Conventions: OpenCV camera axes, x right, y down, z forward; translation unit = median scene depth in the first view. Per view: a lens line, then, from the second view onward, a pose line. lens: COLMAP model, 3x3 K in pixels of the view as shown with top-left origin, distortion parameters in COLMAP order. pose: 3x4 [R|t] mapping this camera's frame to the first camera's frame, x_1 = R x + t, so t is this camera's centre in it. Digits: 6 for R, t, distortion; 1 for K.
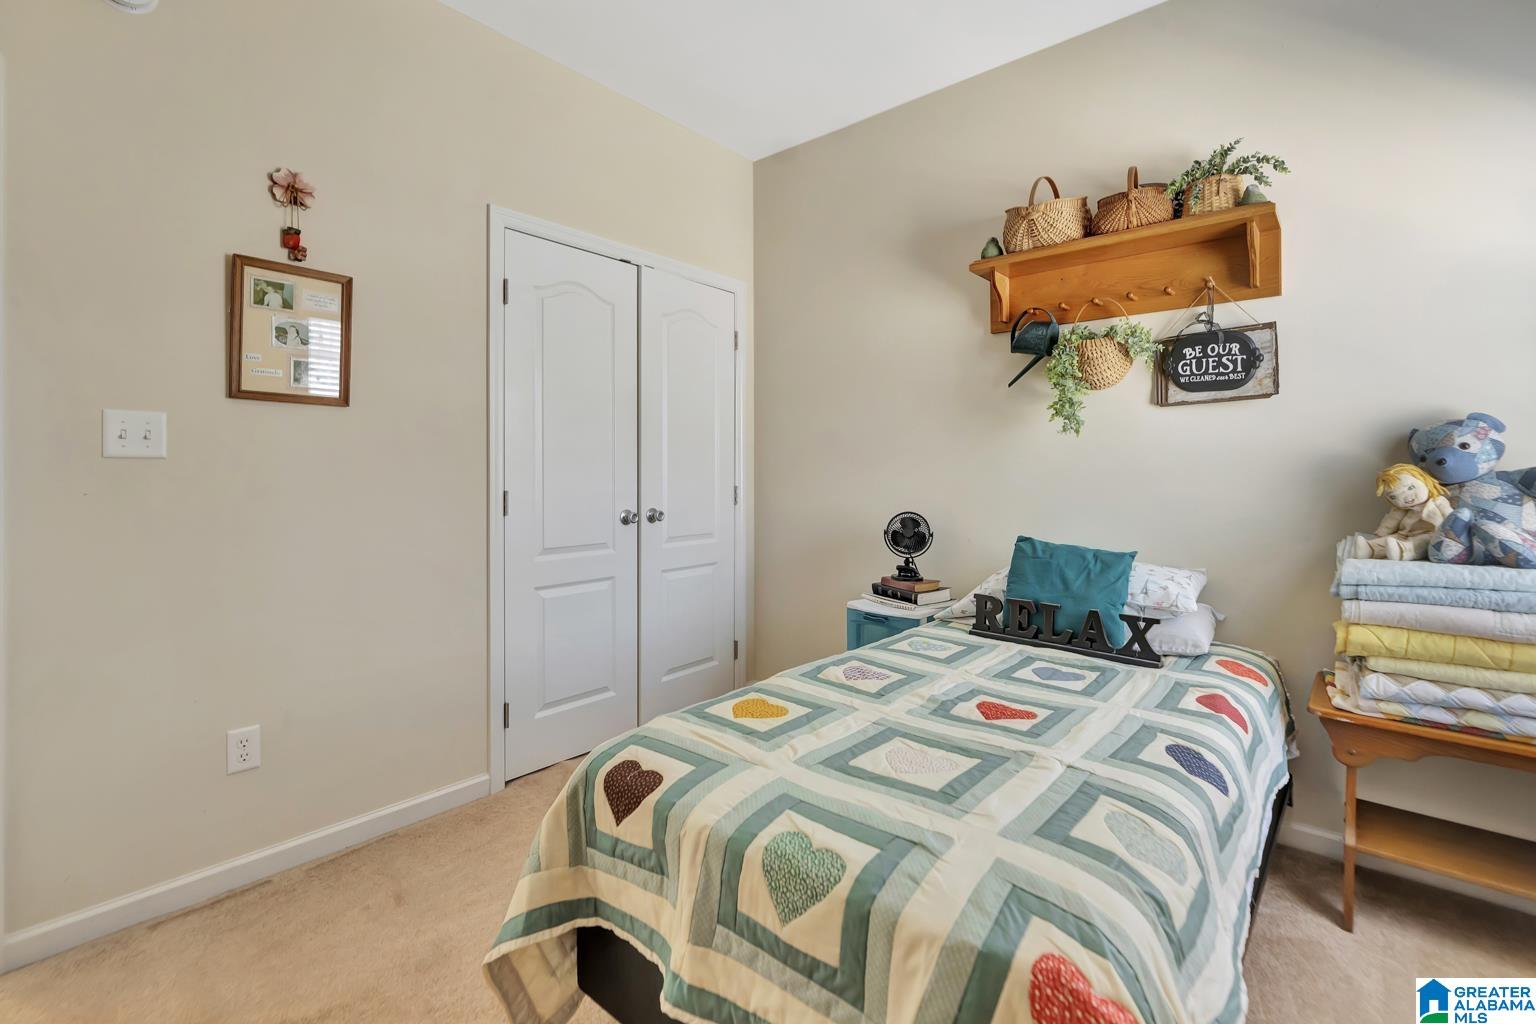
lens RADIAL K [[695.4, 0, 768.8], [0, 695.4, 468.2], [0, 0, 1]] dist [-0.032528, 0.000182]
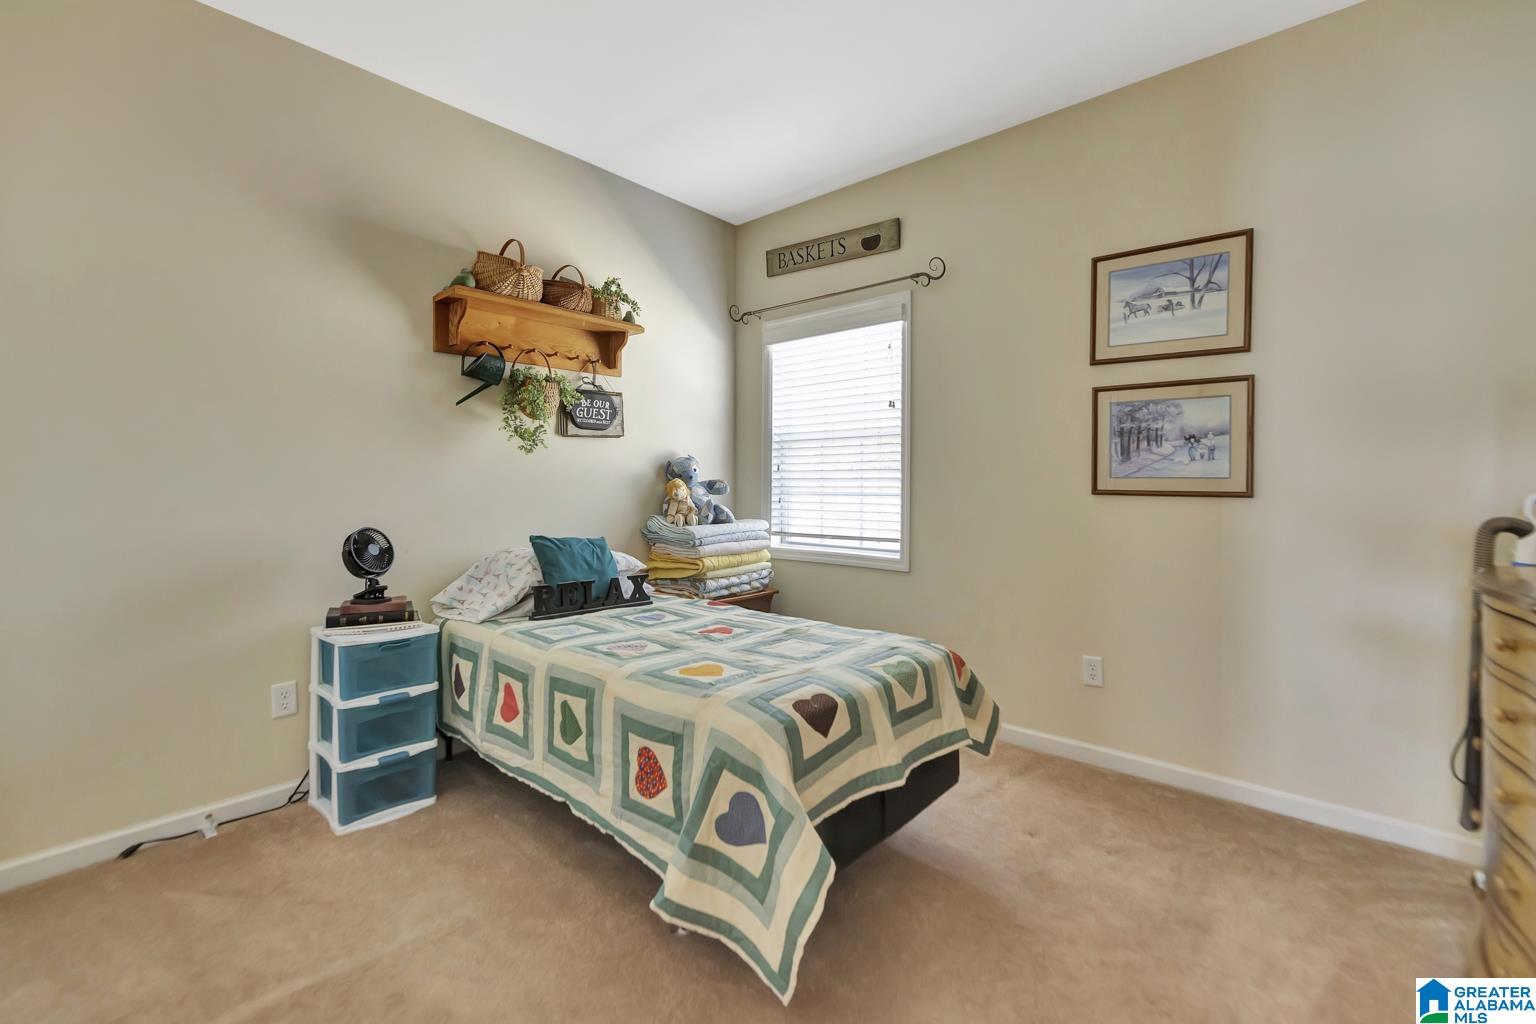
lens RADIAL K [[657.3, 0, 771.9], [0, 657.3, 483.5], [0, 0, 1]] dist [0.001843, 0.000548]
pose [[0.010268, -0.006327, 0.999927, -0.852658], [-0.000622, 0.999980, 0.006334, -0.002303], [-0.999947, -0.000687, 0.010264, 0.604969]]
